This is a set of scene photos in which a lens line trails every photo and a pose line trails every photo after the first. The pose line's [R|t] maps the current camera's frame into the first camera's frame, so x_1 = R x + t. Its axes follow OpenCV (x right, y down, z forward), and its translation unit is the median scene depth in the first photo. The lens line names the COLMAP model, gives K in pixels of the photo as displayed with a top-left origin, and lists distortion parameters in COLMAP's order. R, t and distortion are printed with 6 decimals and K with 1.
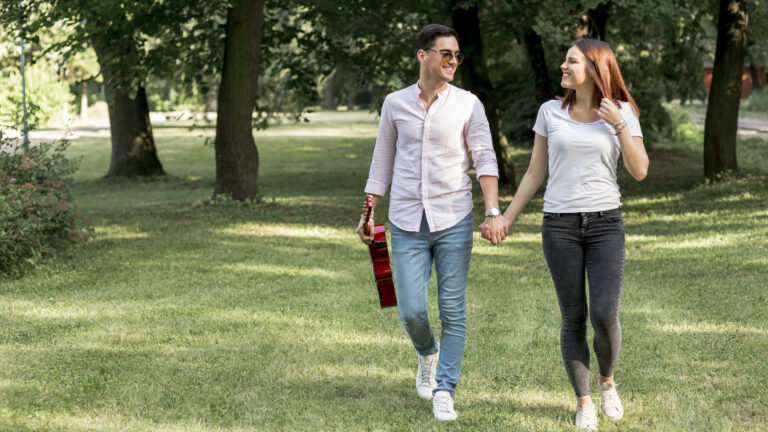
lens RADIAL K [[1881.2, 0, 384.0], [0, 1881.2, 216.0], [0, 0, 1]] dist [-0.091601, -0.576669]
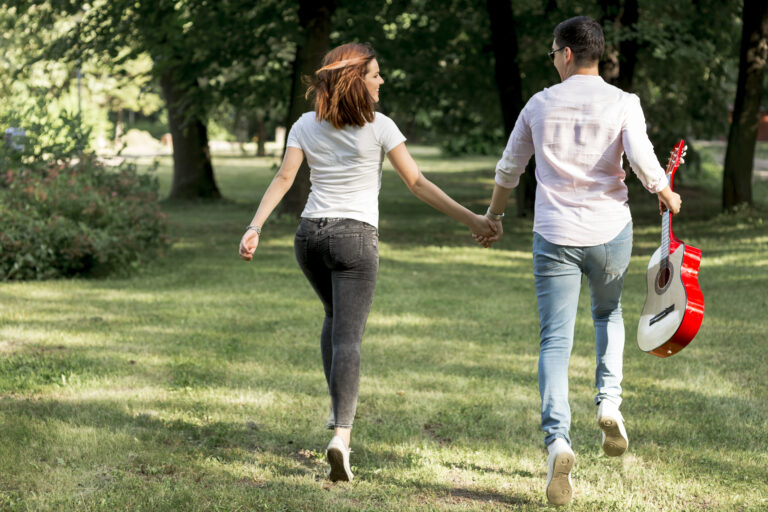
lens RADIAL K [[1957.2, 0, 384.0], [0, 1957.2, 256.0], [0, 0, 1]] dist [-0.101534, -0.761570]
pose [[0.999741, 0.021951, -0.005973, -0.020552], [-0.021952, 0.999759, -0.000184, 0.011574], [0.005967, 0.000315, 0.999982, -0.147129]]
